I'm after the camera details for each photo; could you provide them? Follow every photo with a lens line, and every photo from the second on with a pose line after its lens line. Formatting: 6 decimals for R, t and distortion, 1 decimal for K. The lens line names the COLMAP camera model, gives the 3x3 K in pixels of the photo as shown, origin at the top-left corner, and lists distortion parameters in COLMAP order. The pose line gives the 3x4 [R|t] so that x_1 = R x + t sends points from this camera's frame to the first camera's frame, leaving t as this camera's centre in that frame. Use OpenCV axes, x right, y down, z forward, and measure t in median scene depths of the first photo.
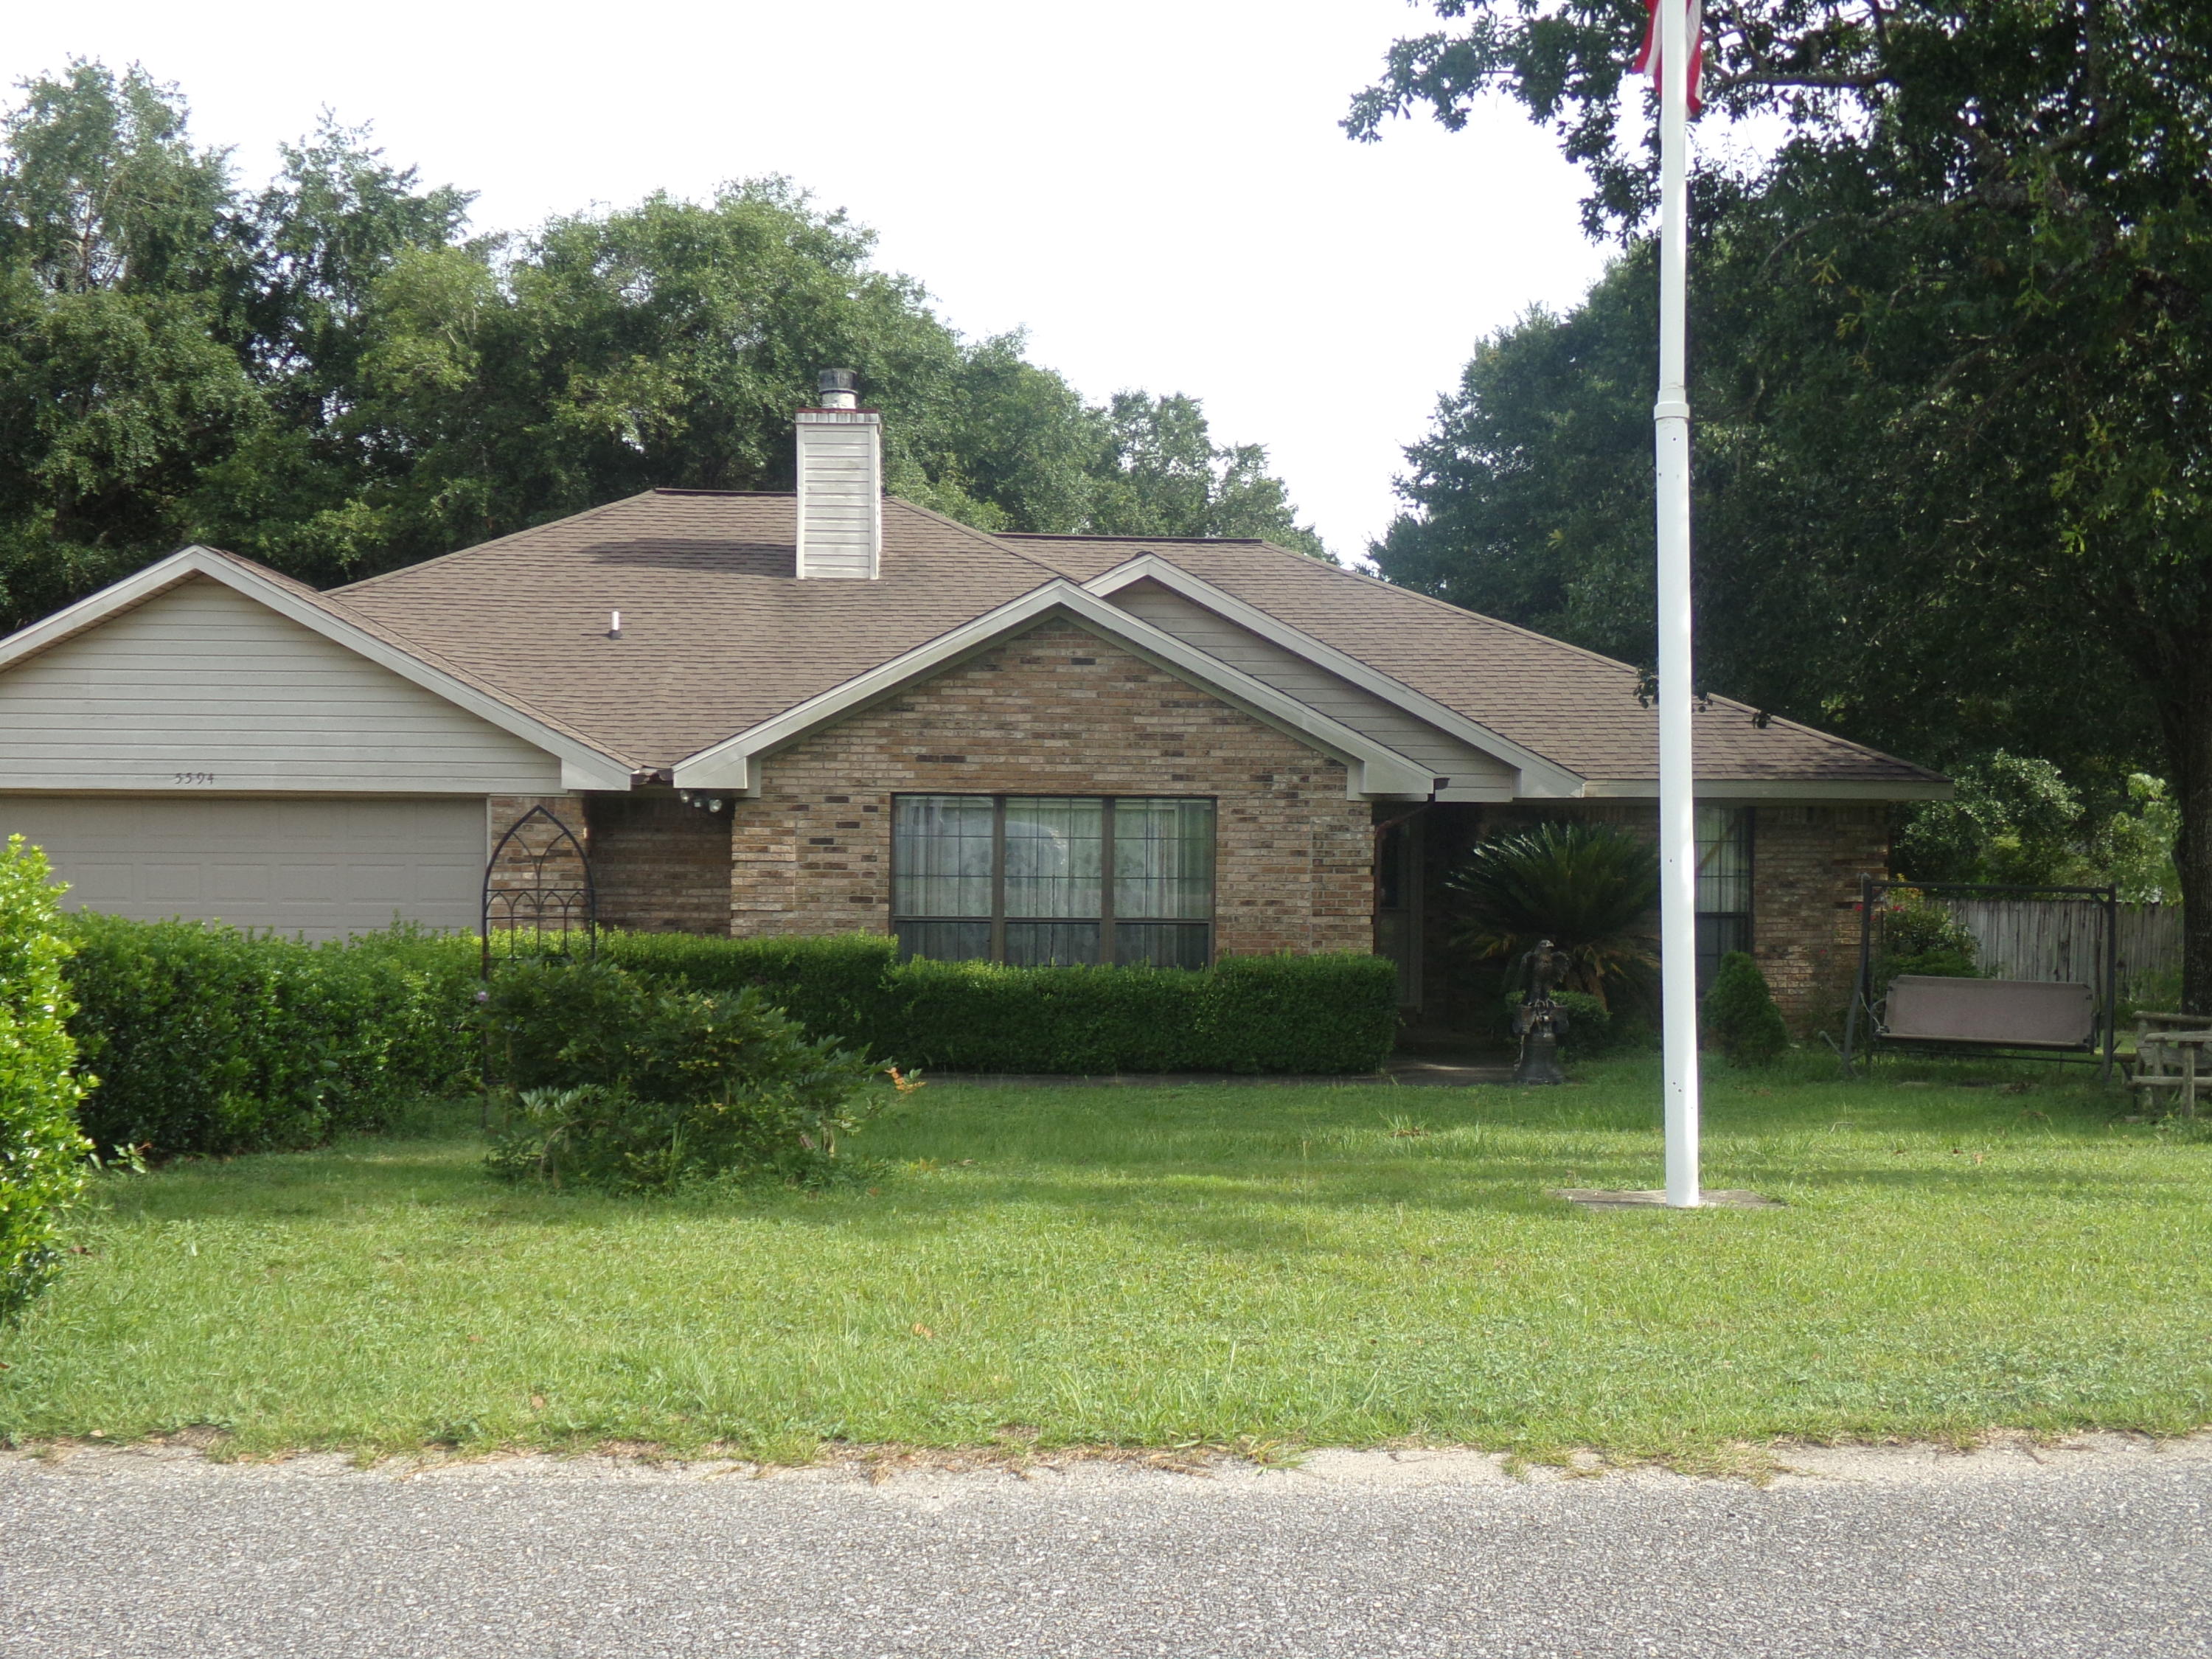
lens RADIAL K [[2441.1, 0, 1116.1], [0, 2441.1, 877.6], [0, 0, 1]] dist [0.095286, -0.420987]
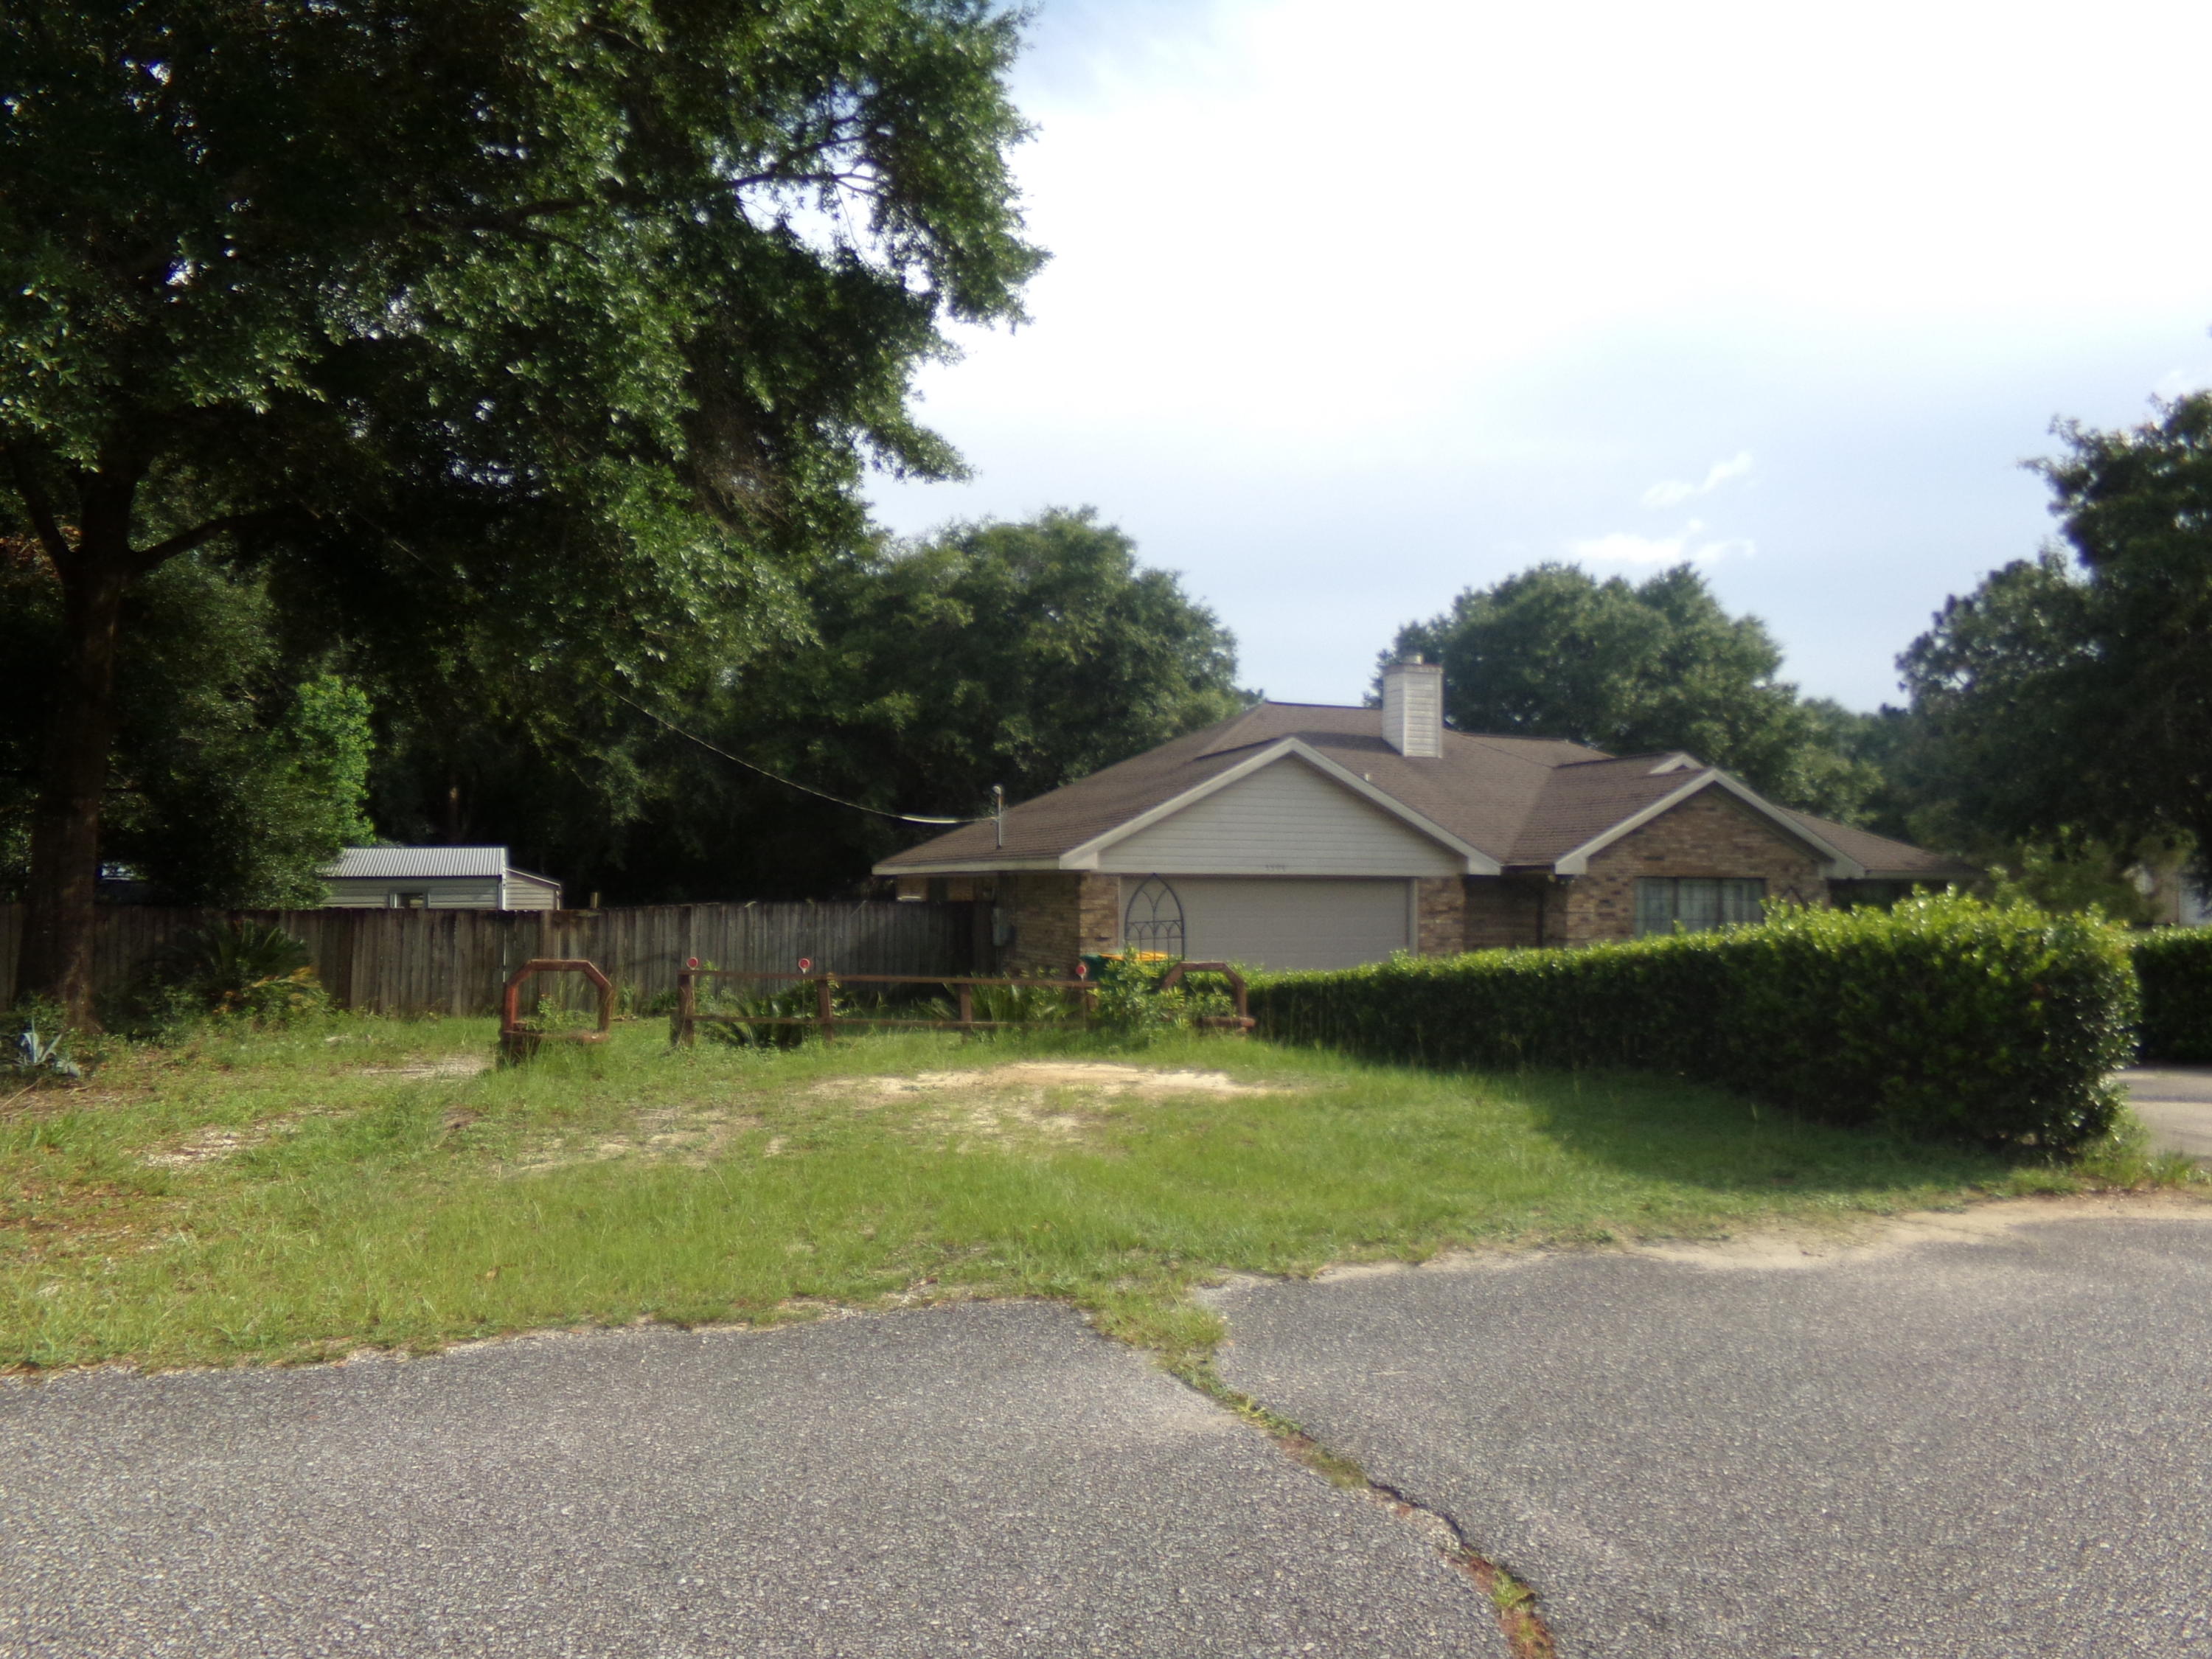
lens RADIAL K [[1587.7, 0, 1106.0], [0, 1587.7, 829.5], [0, 0, 1]] dist [-0.087402, 0.181863]
pose [[0.957185, 0.010627, 0.289283, -0.844263], [0.006408, 0.998303, -0.057877, -0.002160], [-0.289408, 0.057253, 0.955492, -0.062914]]
